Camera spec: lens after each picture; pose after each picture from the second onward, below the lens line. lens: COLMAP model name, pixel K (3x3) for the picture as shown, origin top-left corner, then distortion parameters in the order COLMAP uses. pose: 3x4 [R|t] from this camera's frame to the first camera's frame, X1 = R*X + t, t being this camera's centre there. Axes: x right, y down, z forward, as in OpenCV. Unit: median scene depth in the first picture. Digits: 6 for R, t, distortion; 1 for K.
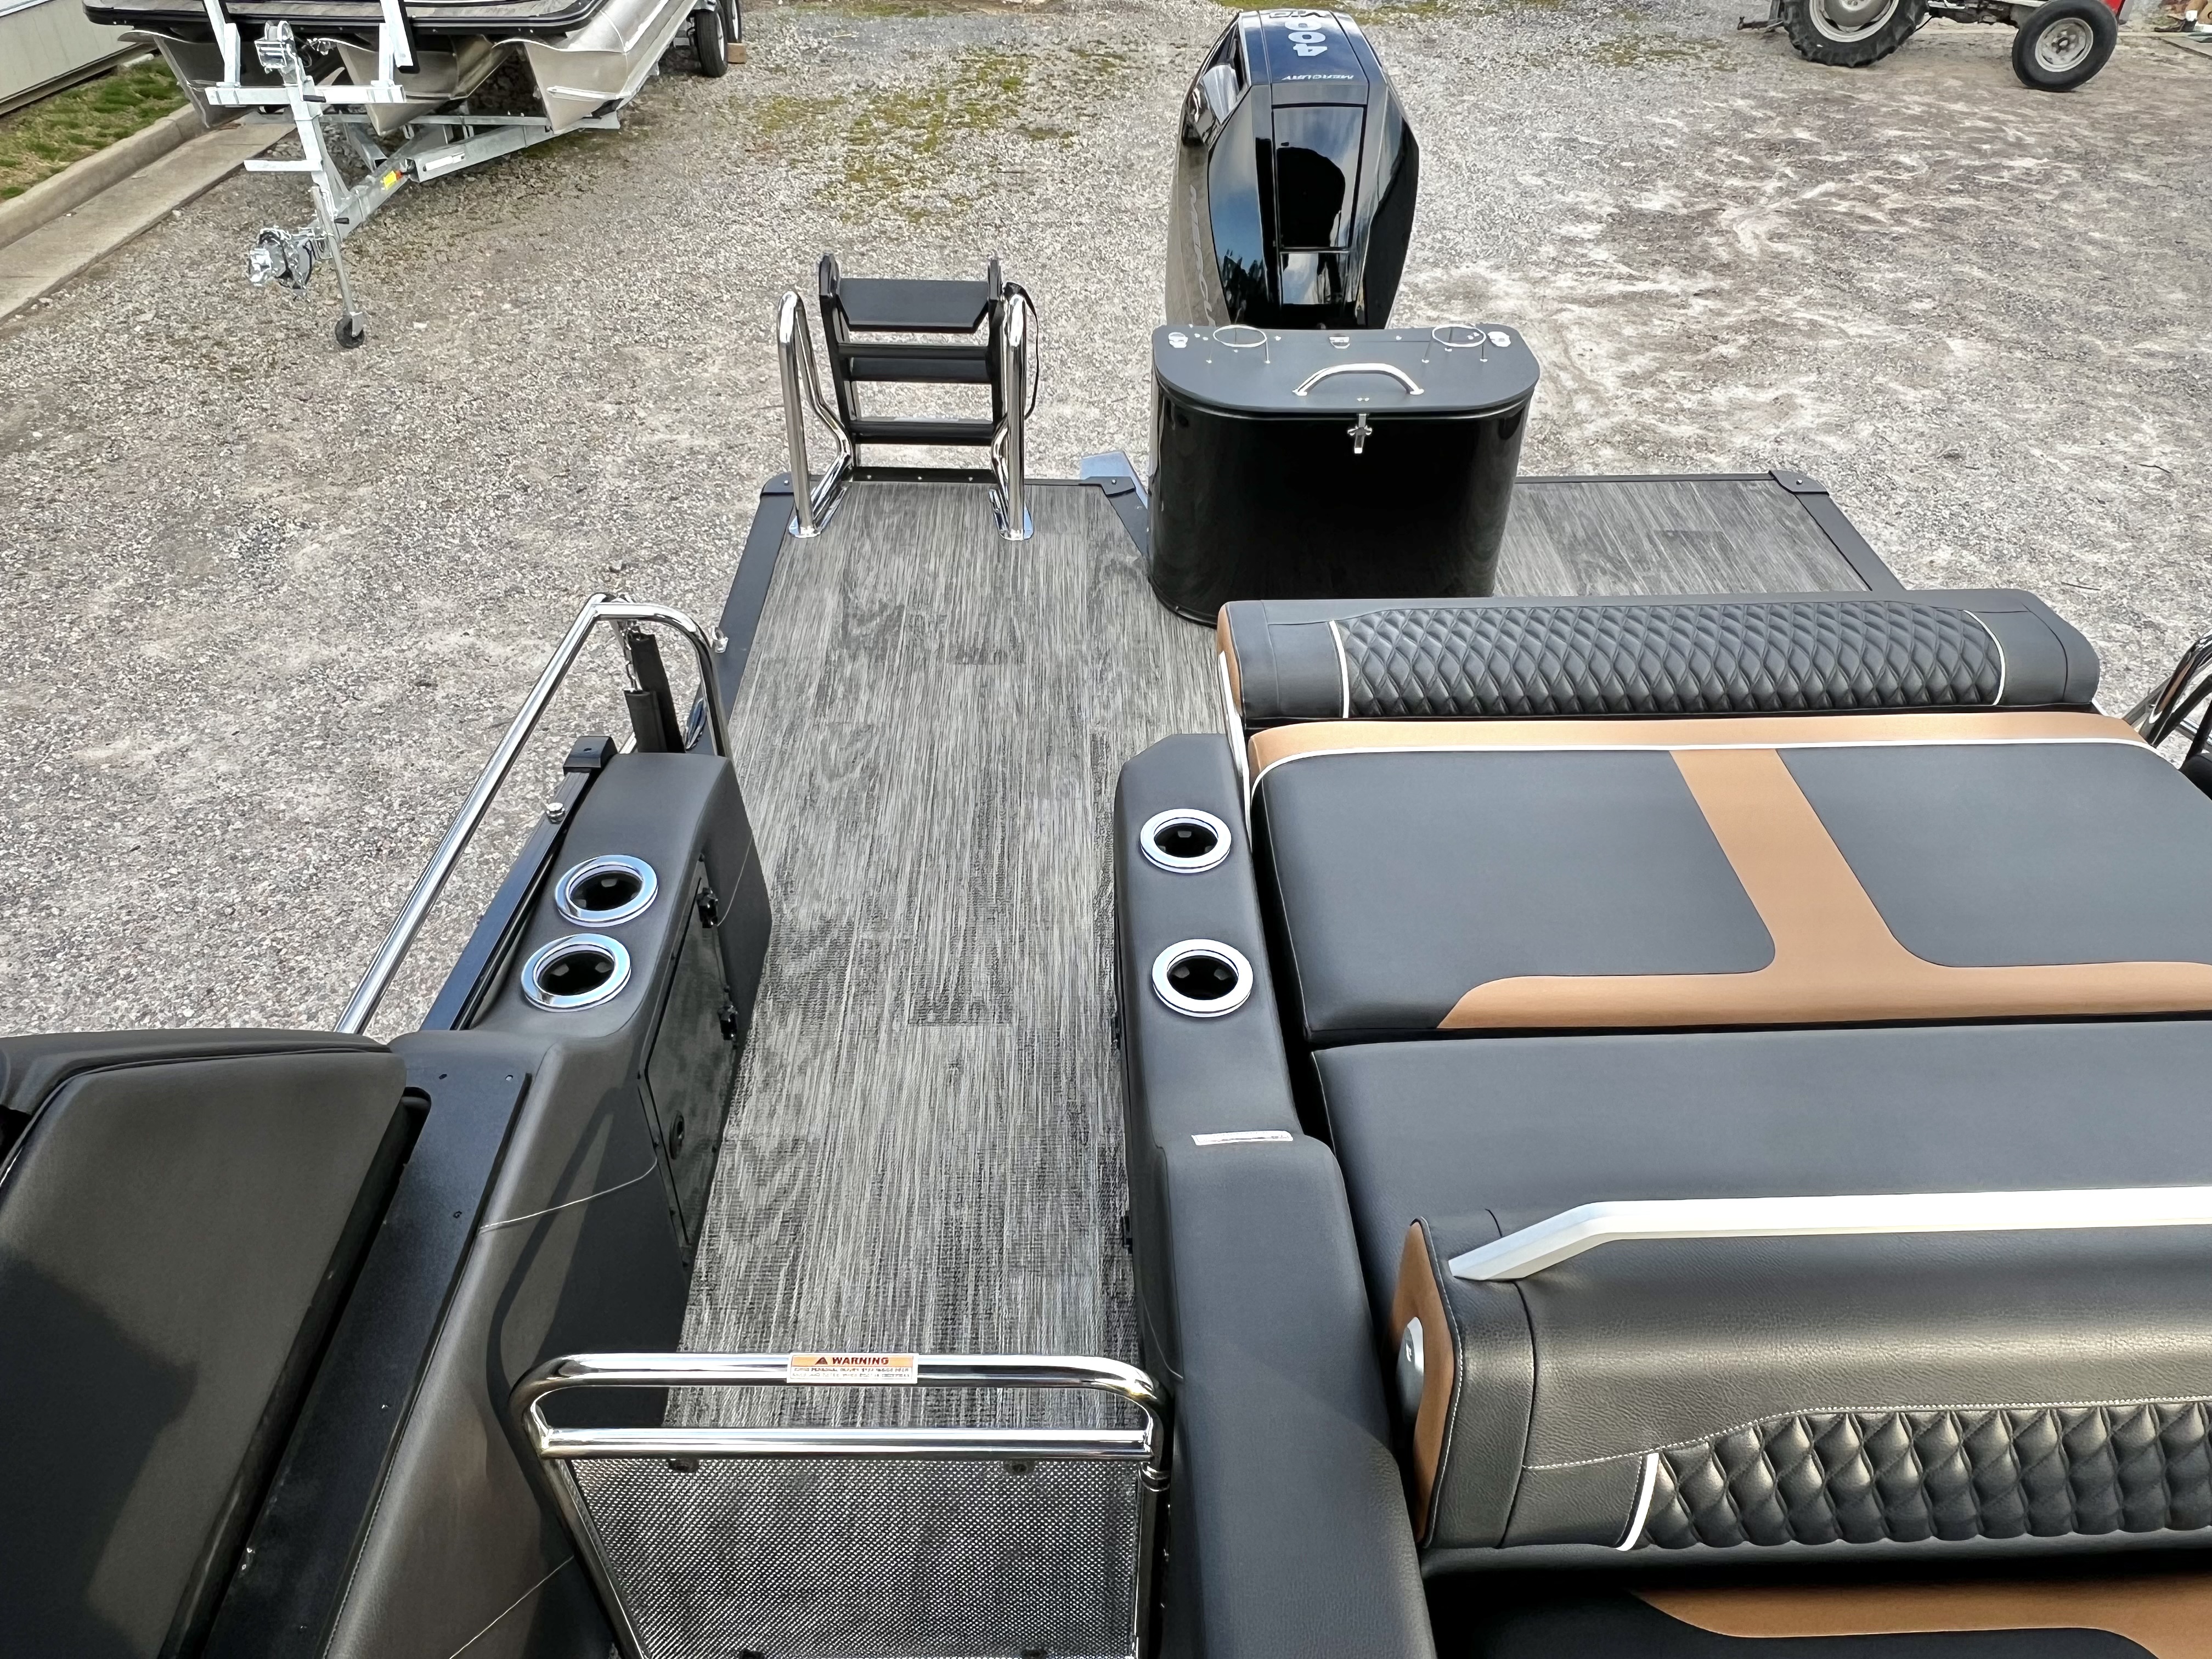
lens RADIAL K [[1472.3, 0, 1101.8], [0, 1472.3, 835.8], [0, 0, 1]] dist [-0.000076, -0.002885]
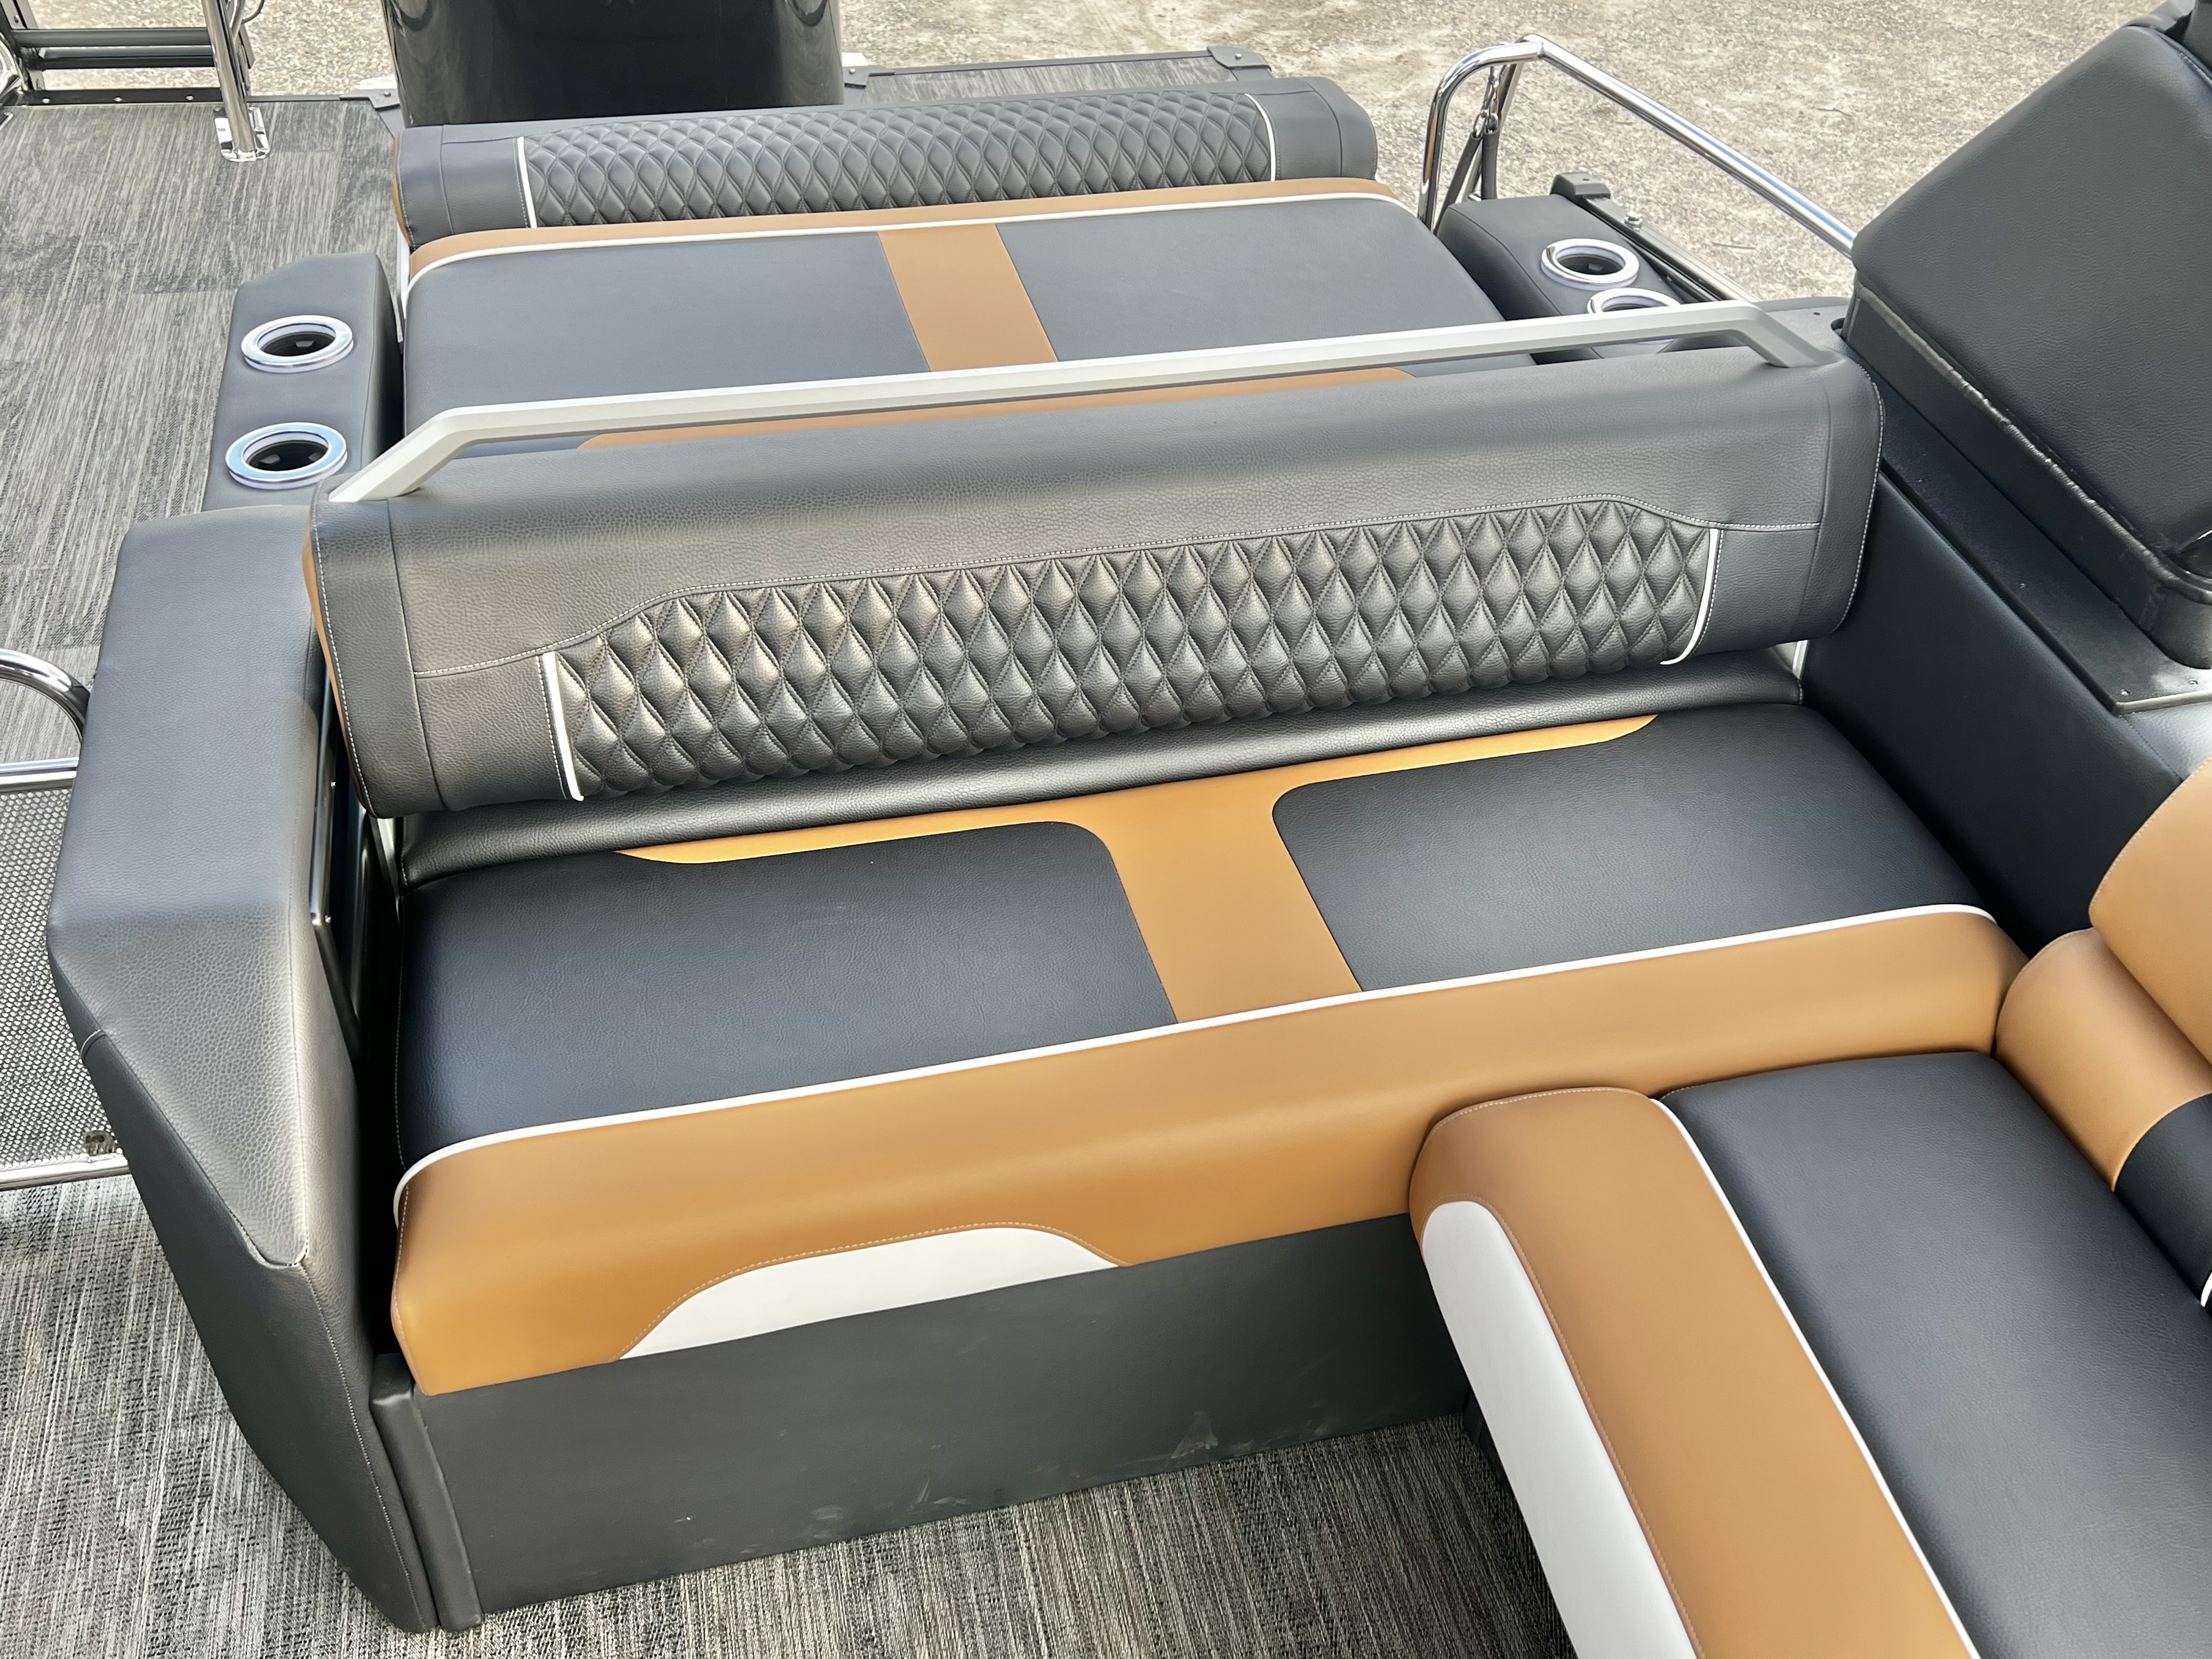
lens RADIAL K [[2080.7, 0, 1132.7], [0, 2080.7, 824.6], [0, 0, 1]] dist [0.028251, 0.000000]
pose [[0.977224, -0.111149, 0.180776, 0.078582], [0.110120, 0.993793, 0.015750, 0.088584], [-0.181405, 0.004515, 0.983398, -0.083933]]
